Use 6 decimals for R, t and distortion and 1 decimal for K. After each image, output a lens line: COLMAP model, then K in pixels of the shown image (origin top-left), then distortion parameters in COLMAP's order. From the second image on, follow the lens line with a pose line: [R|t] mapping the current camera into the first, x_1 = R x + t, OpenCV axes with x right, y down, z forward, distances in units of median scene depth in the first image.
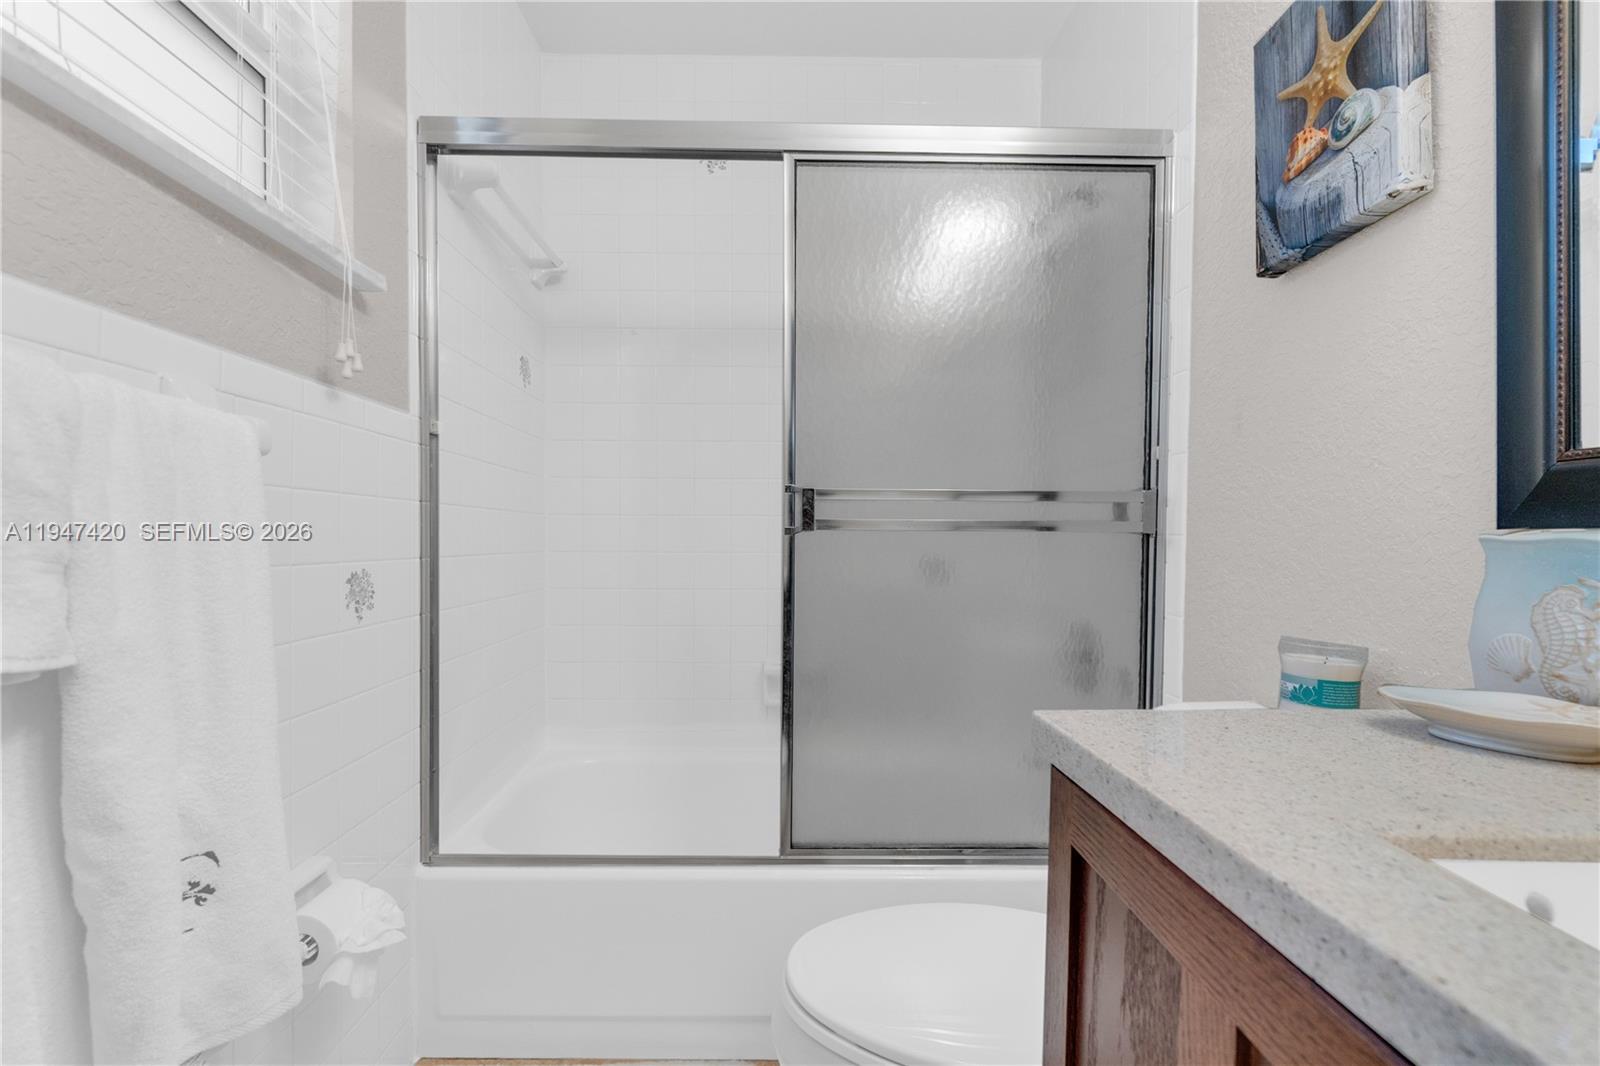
lens RADIAL K [[698.4, 0, 790.8], [0, 698.4, 554.8], [0, 0, 1]] dist [-0.001565, 0.000771]
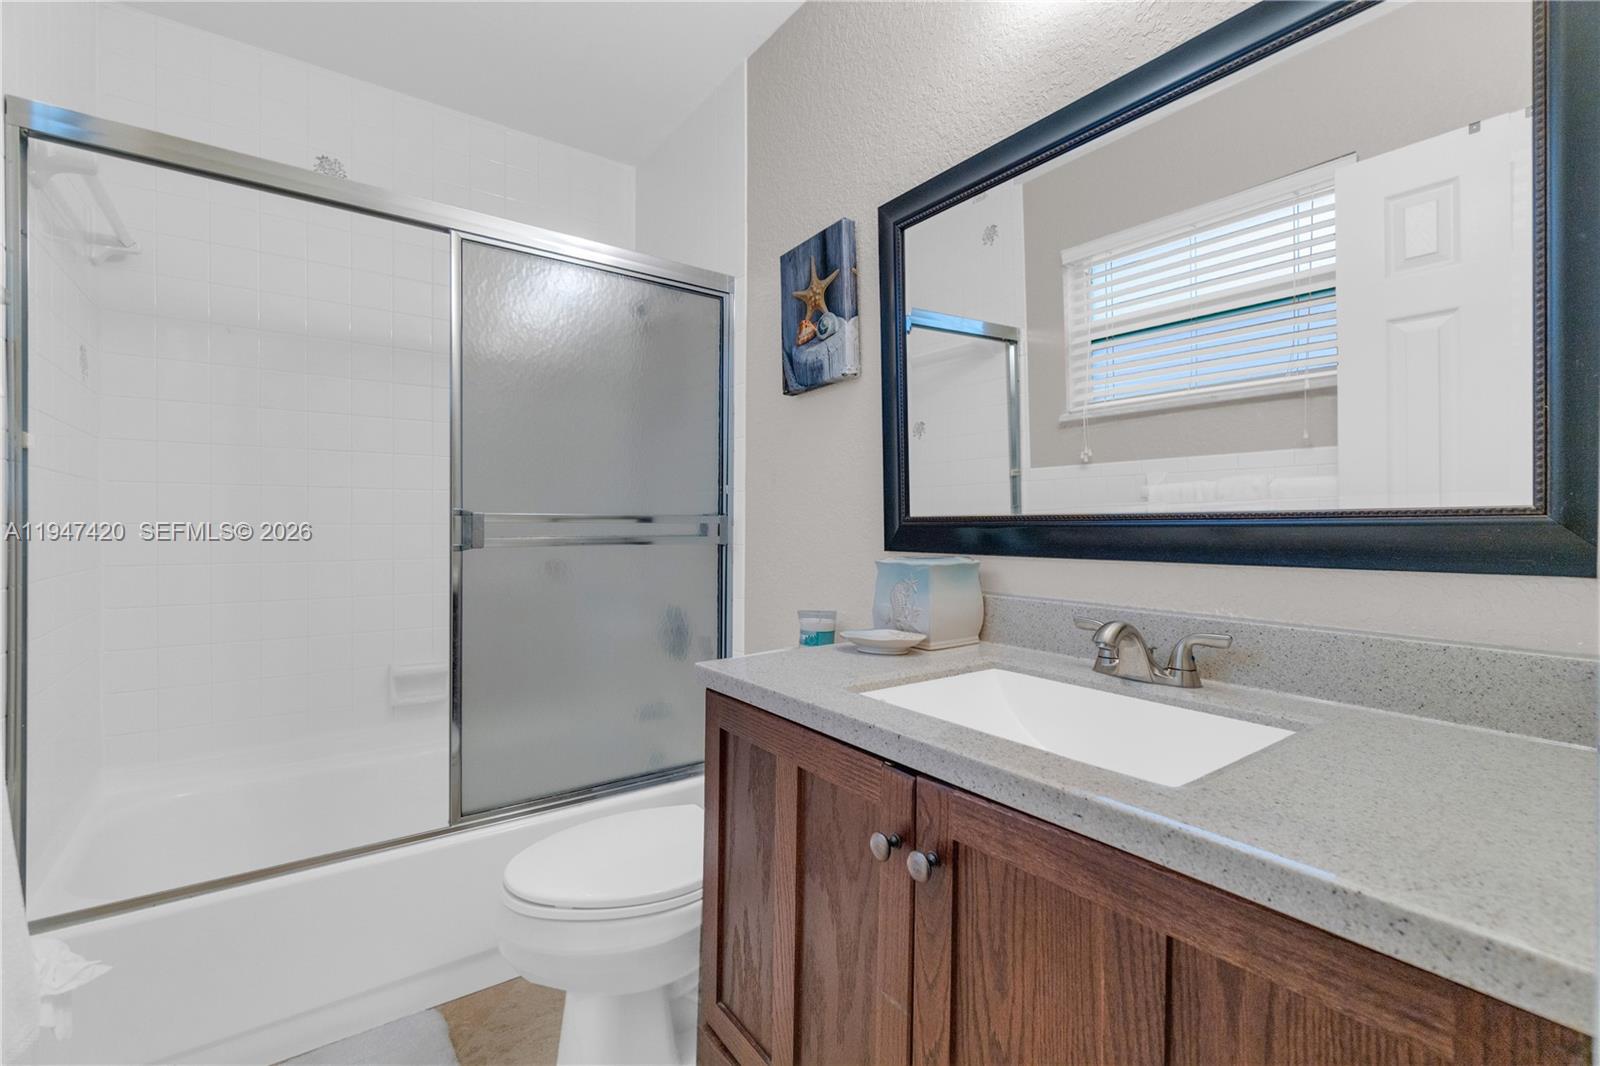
lens RADIAL K [[698.4, 0, 797.9], [0, 698.4, 530.0], [0, 0, 1]] dist [-0.001565, 0.000771]
pose [[0.806791, -0.006297, 0.590804, -0.323693], [0.012059, 0.999910, -0.005809, -0.069634], [-0.590714, 0.011811, 0.806794, -0.403314]]
